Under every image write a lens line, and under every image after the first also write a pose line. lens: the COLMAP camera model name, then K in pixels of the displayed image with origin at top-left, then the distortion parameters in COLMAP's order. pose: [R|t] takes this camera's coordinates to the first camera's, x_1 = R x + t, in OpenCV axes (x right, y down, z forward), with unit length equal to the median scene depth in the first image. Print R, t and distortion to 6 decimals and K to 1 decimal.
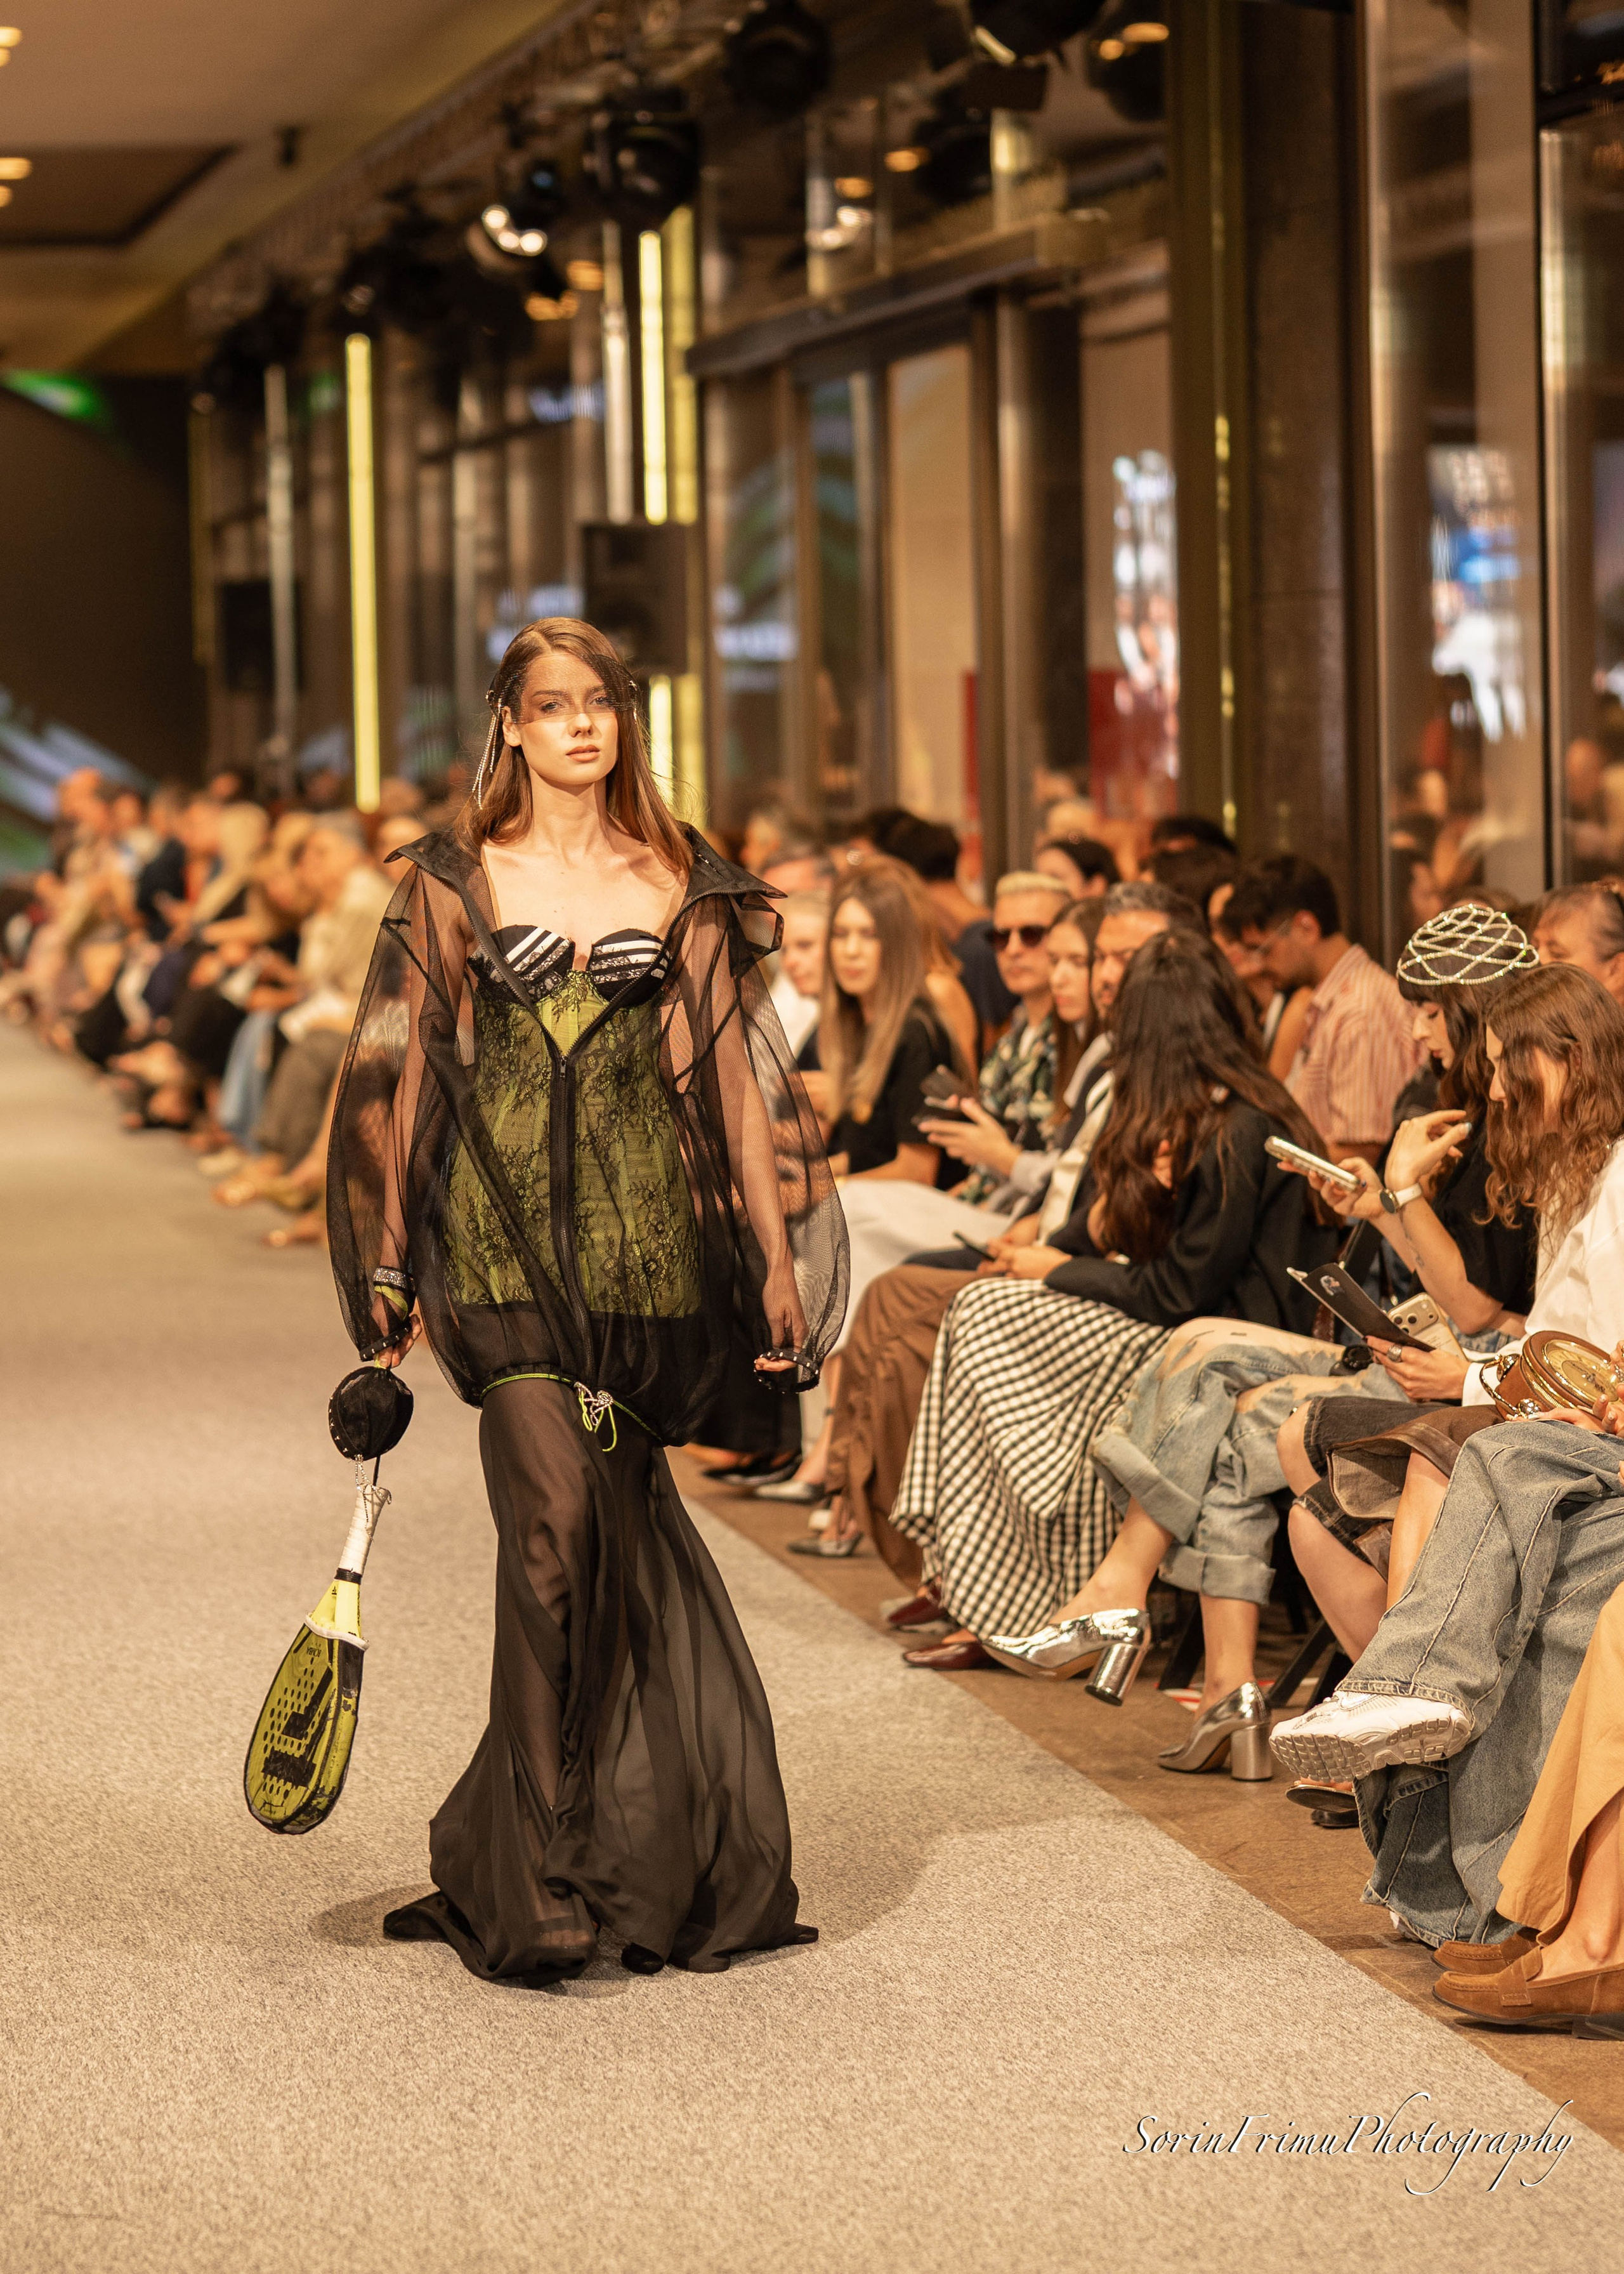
lens RADIAL K [[6175.2, 0, 341.9], [0, 6175.2, 877.7], [0, 0, 1]] dist [-0.054729, 0.387291]
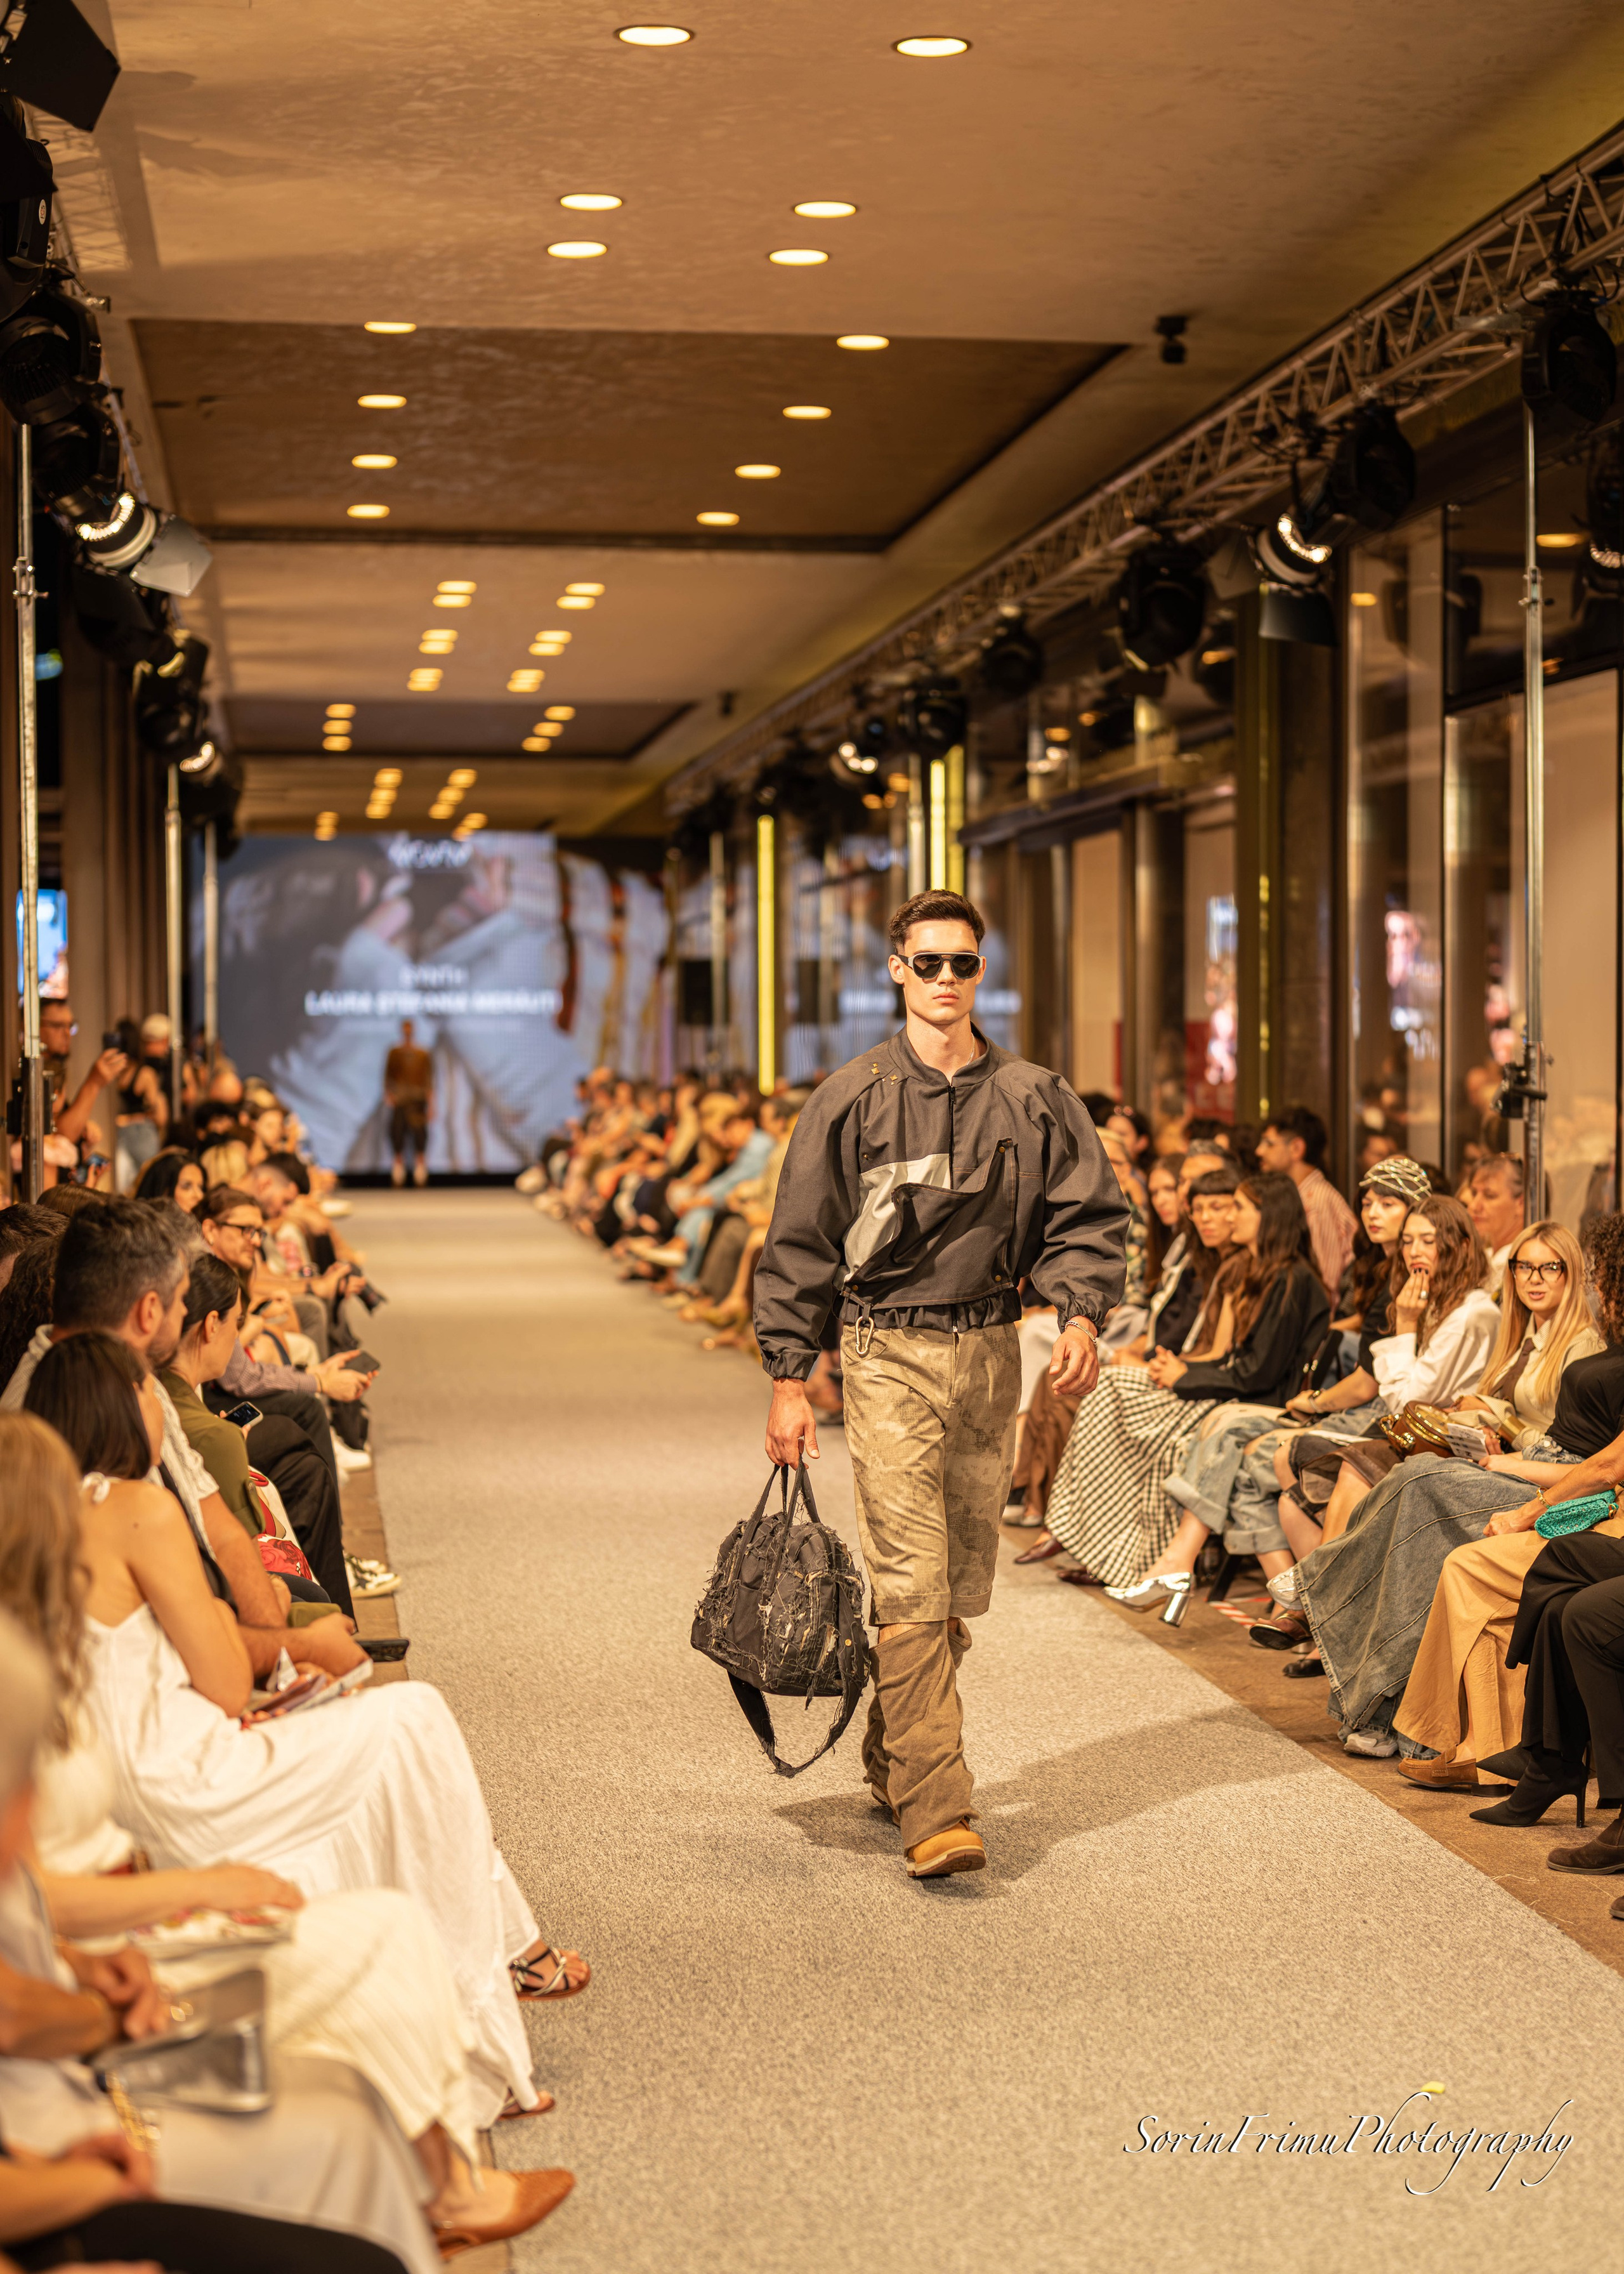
lens RADIAL K [[4373.5, 0, 779.2], [0, 4373.5, 1097.2], [0, 0, 1]] dist [-0.024532, 0.165449]
pose [[0.999791, 0.019205, 0.007026, -0.000775], [-0.019091, 0.999690, -0.015987, 0.009854], [-0.007331, 0.015850, 0.999848, -0.233414]]
